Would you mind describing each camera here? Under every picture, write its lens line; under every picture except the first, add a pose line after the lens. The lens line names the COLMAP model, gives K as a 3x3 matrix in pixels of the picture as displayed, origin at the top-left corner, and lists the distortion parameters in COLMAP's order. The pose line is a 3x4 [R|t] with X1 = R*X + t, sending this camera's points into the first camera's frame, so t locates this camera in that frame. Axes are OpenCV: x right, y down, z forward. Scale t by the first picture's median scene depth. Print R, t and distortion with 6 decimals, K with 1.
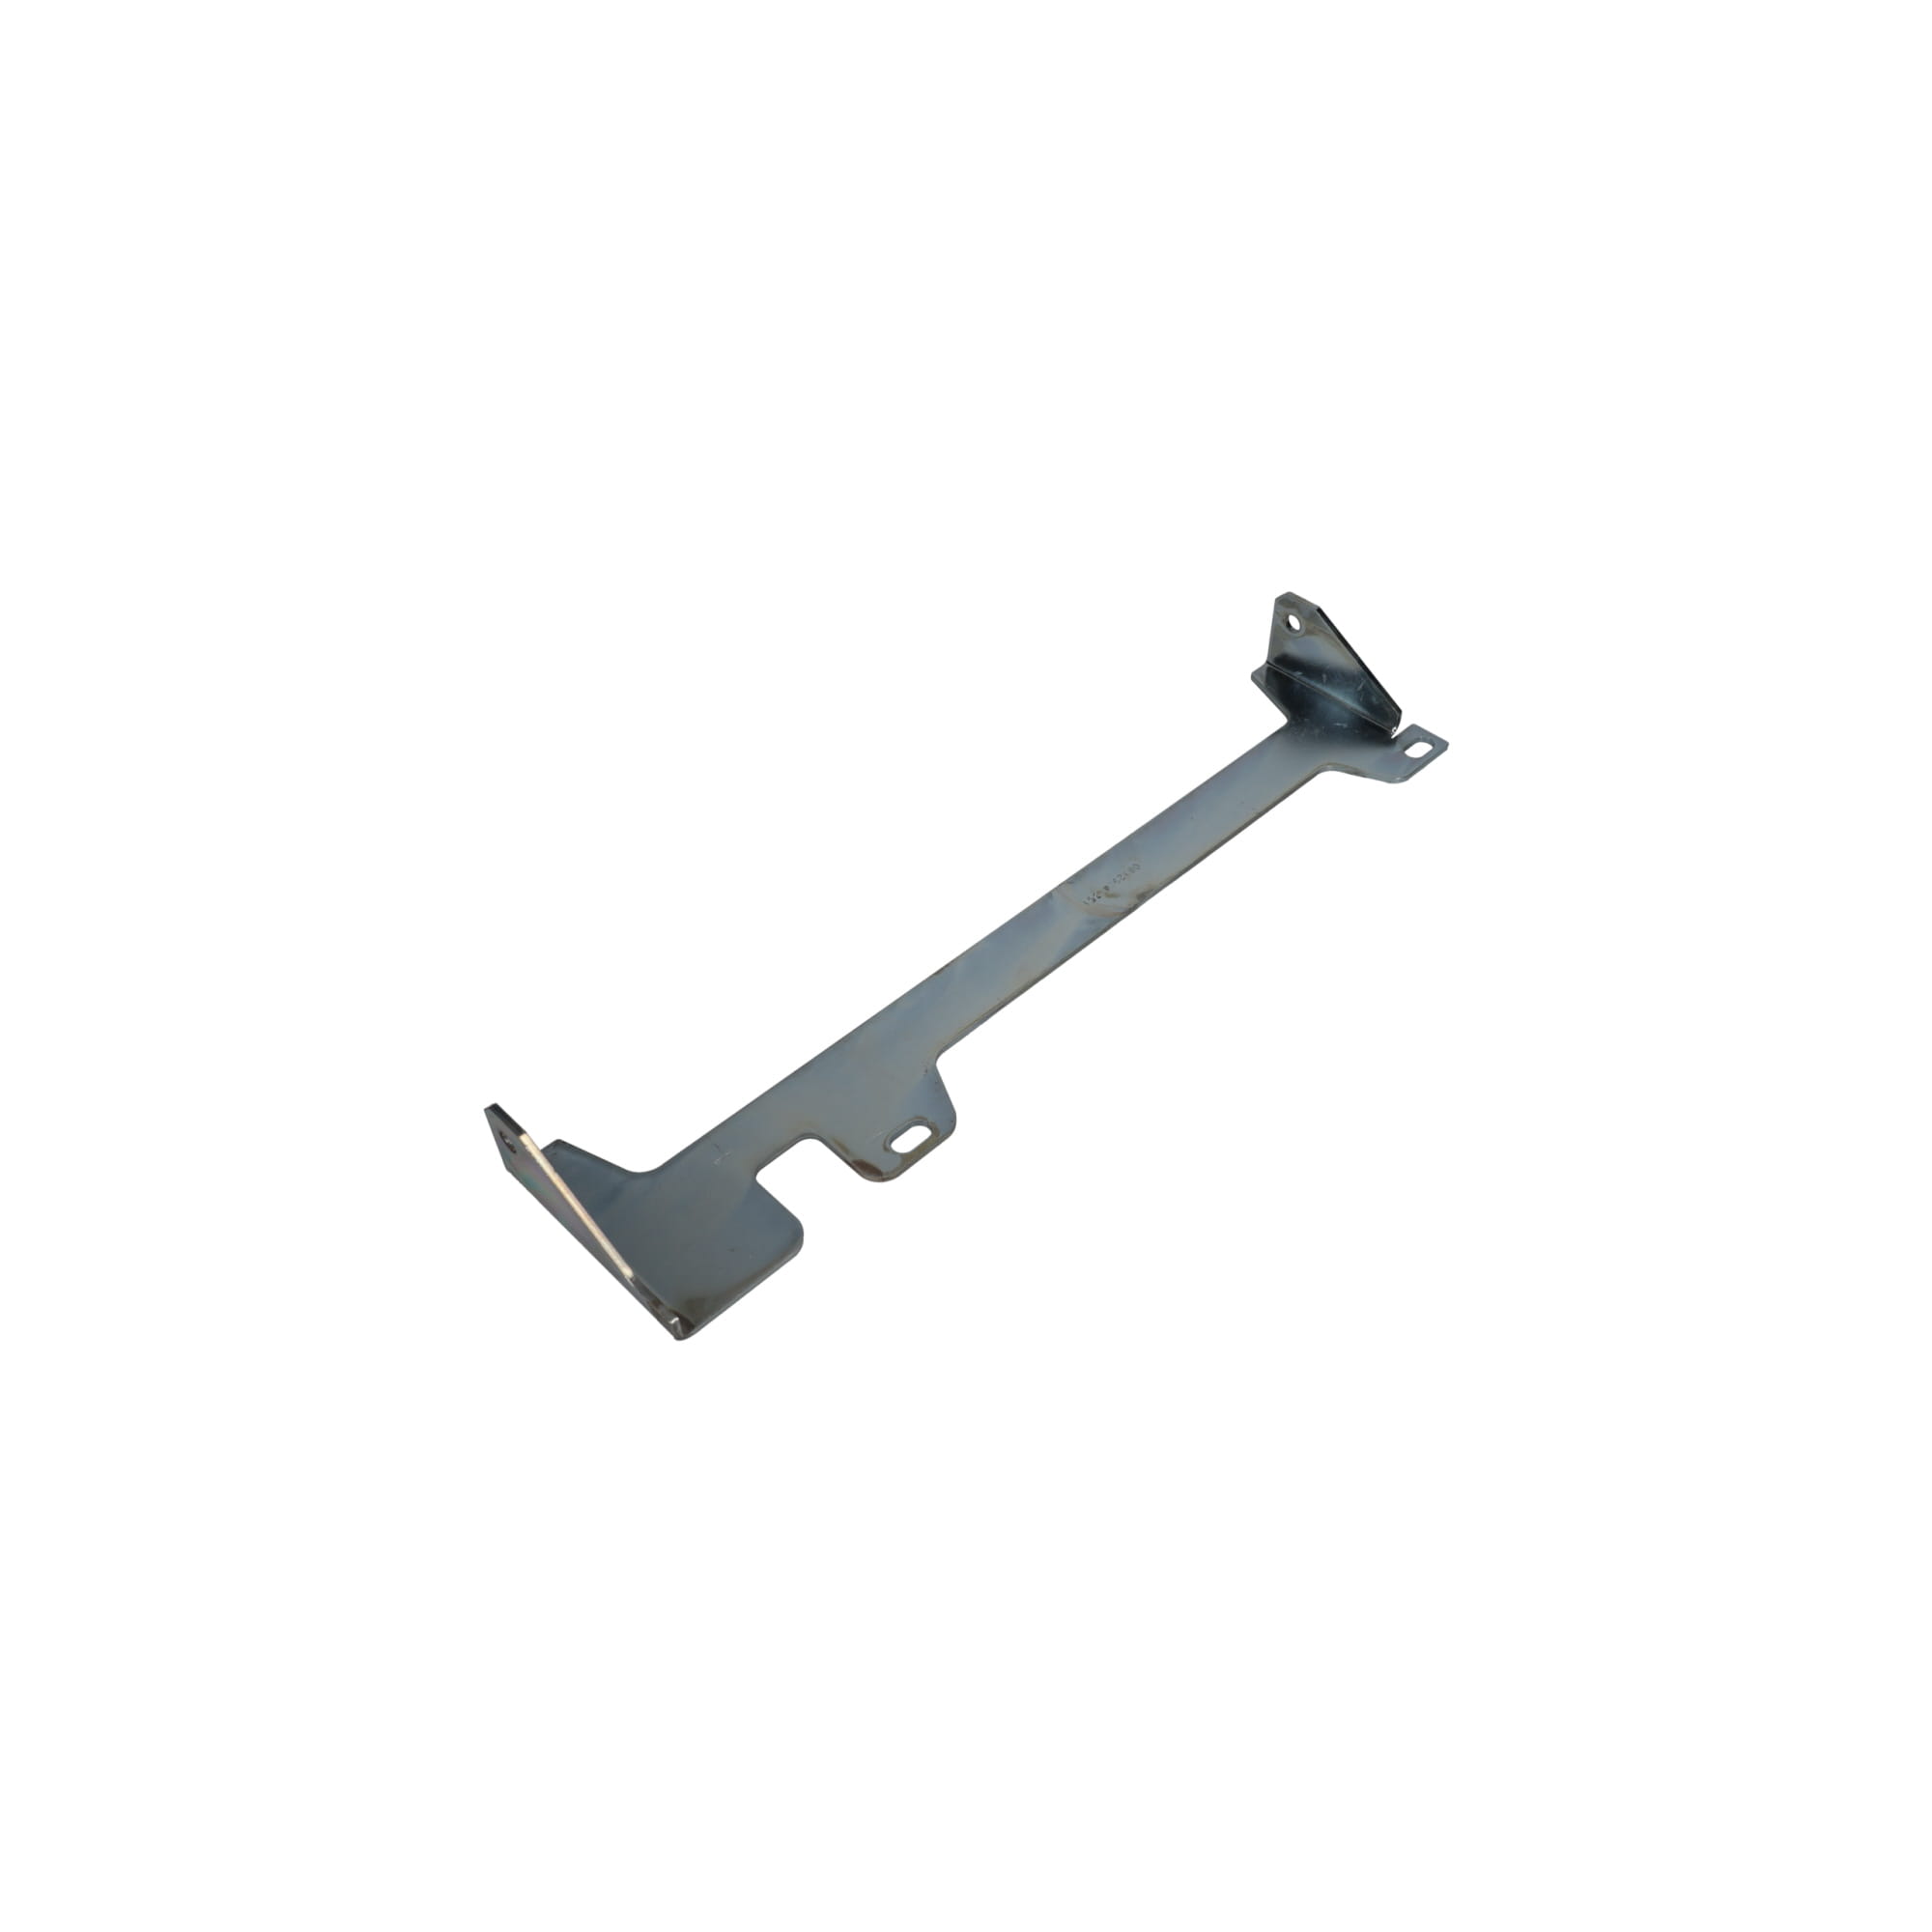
lens RADIAL K [[1640.0, 0, 966.0], [0, 1640.0, 966.0], [0, 0, 1]] dist [-0.001364, -0.000508]
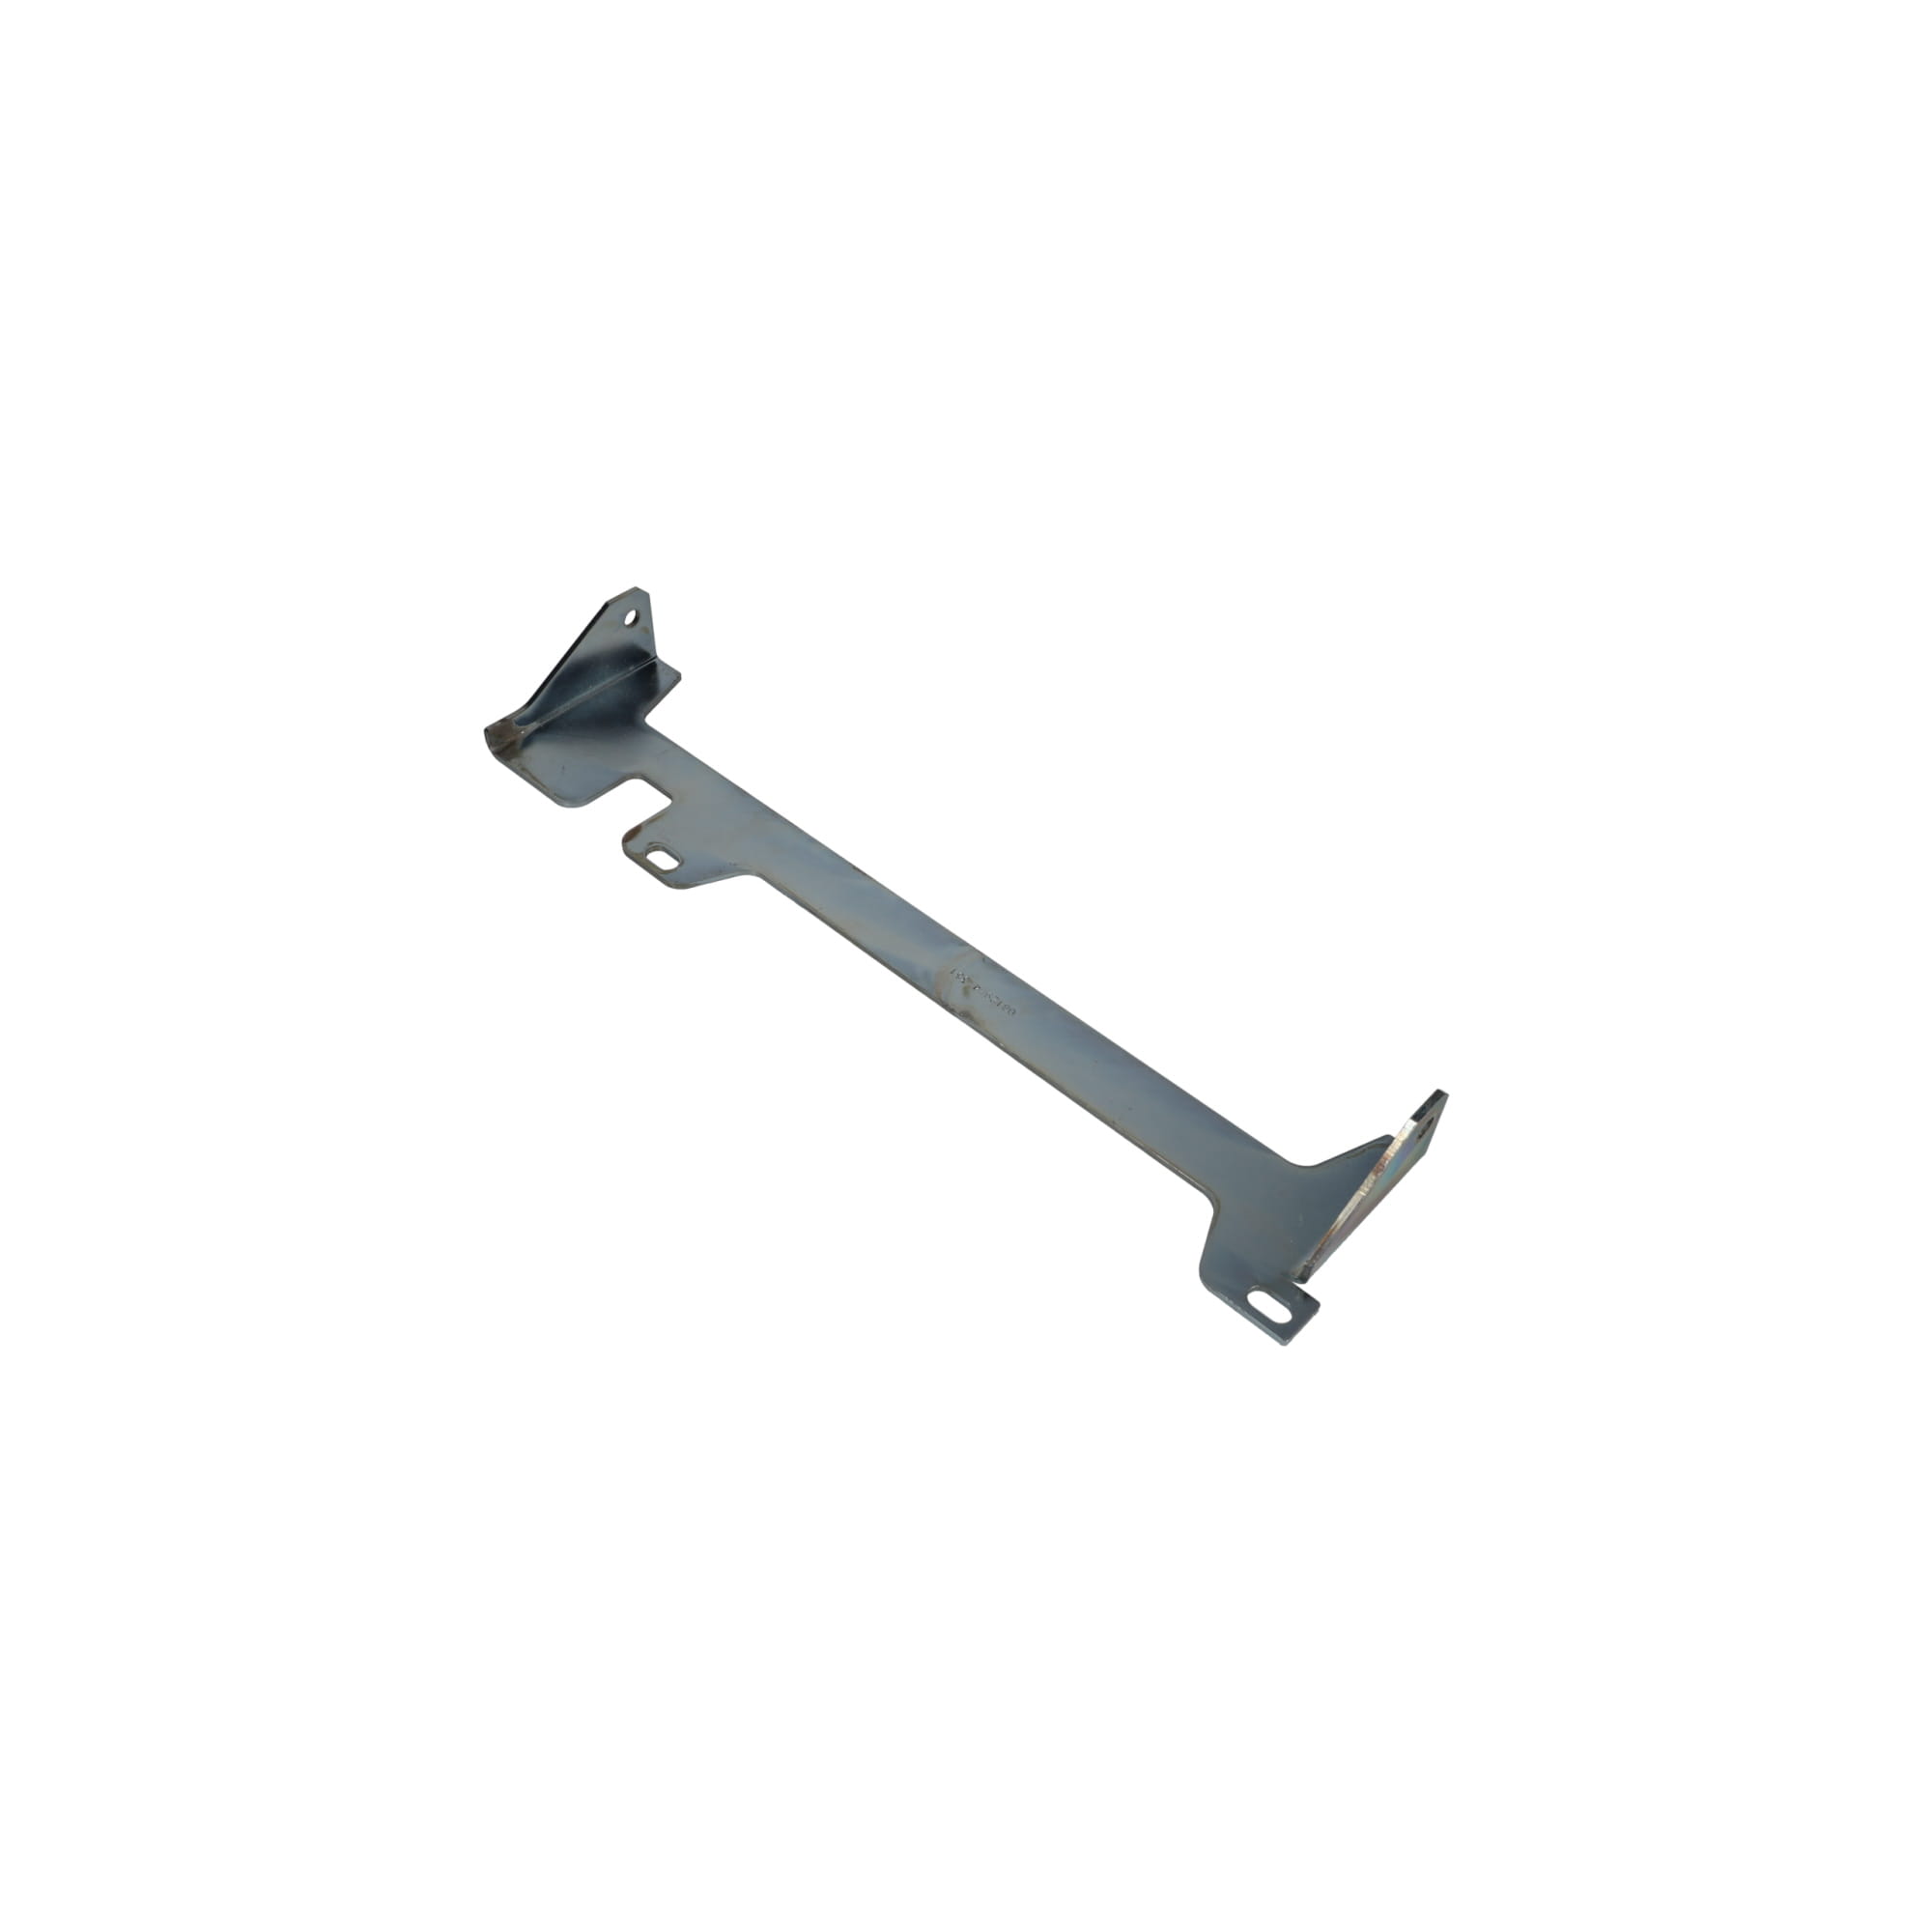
lens RADIAL K [[1640.0, 0, 966.0], [0, 1640.0, 966.0], [0, 0, 1]] dist [-0.001364, -0.000508]
pose [[0.047753, 0.742341, -0.668319, 0.749774], [-0.731521, 0.481583, 0.482654, -0.534734], [0.680145, 0.465841, 0.566035, 0.477012]]
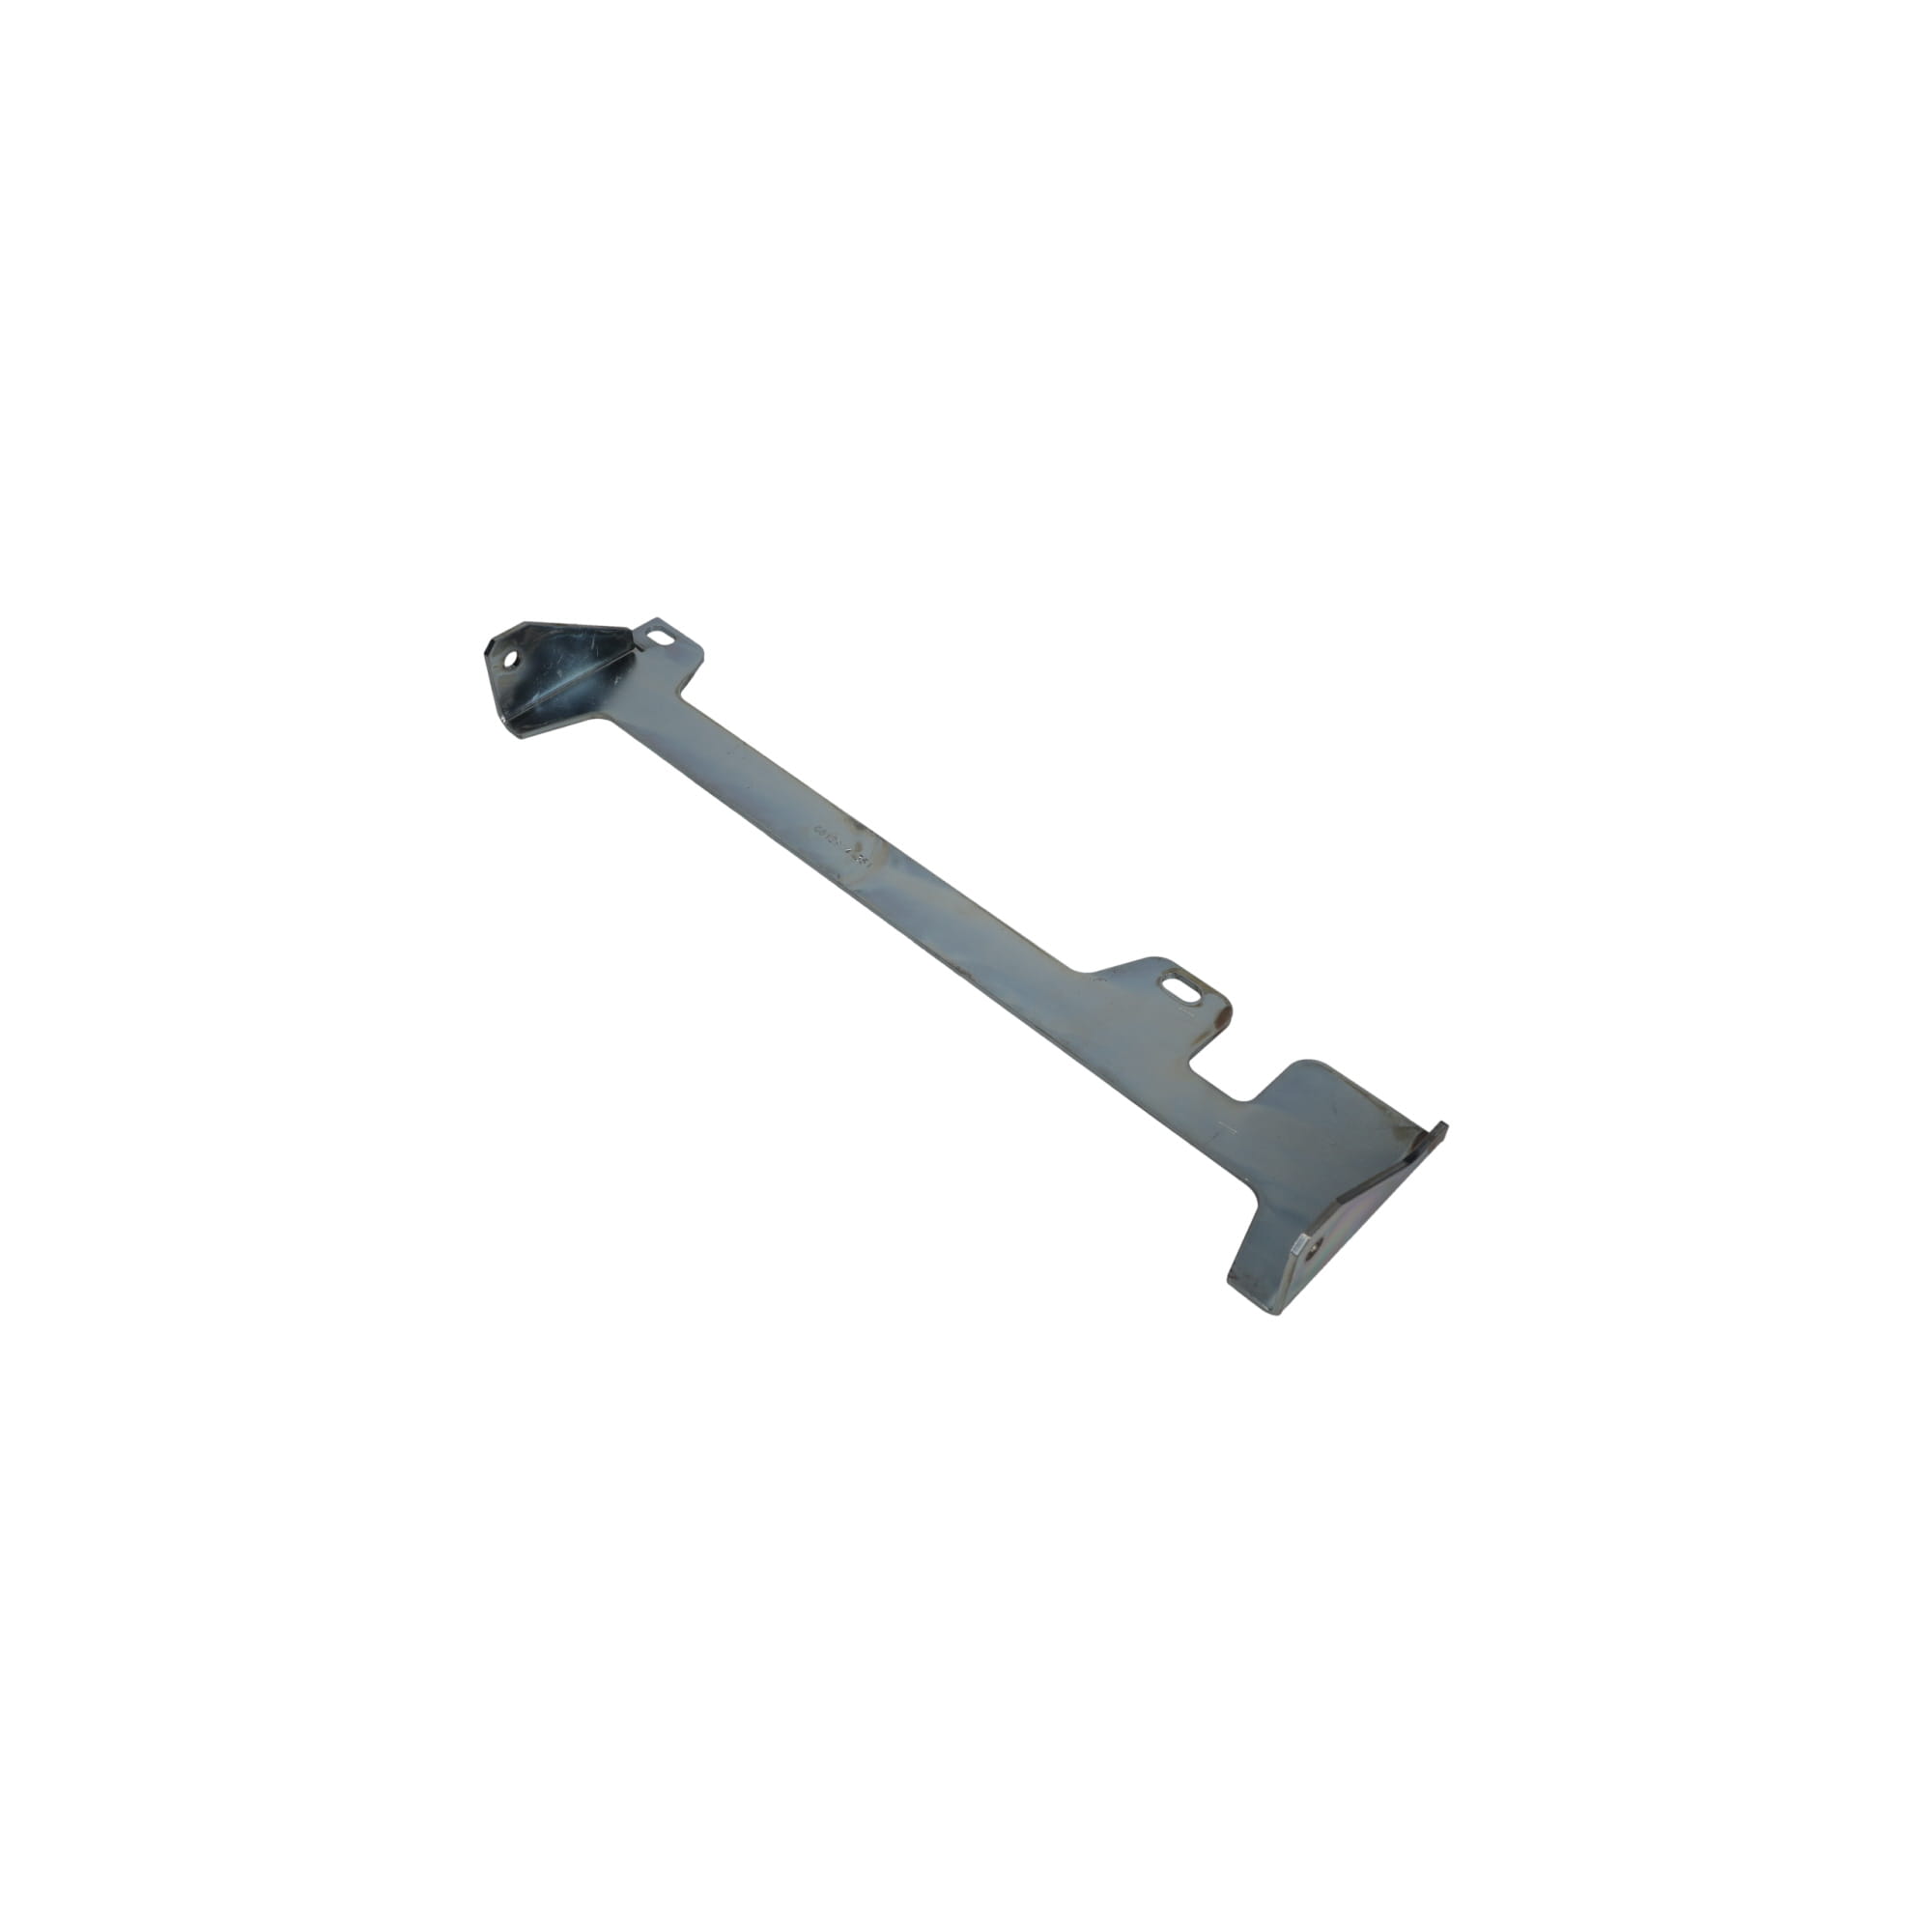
lens RADIAL K [[1640.0, 0, 966.0], [0, 1640.0, 966.0], [0, 0, 1]] dist [-0.001364, -0.000508]
pose [[-0.024990, -0.751468, 0.659296, -0.656007], [0.734281, 0.433738, 0.522209, -0.508922], [-0.678385, 0.497159, 0.540949, 0.474233]]
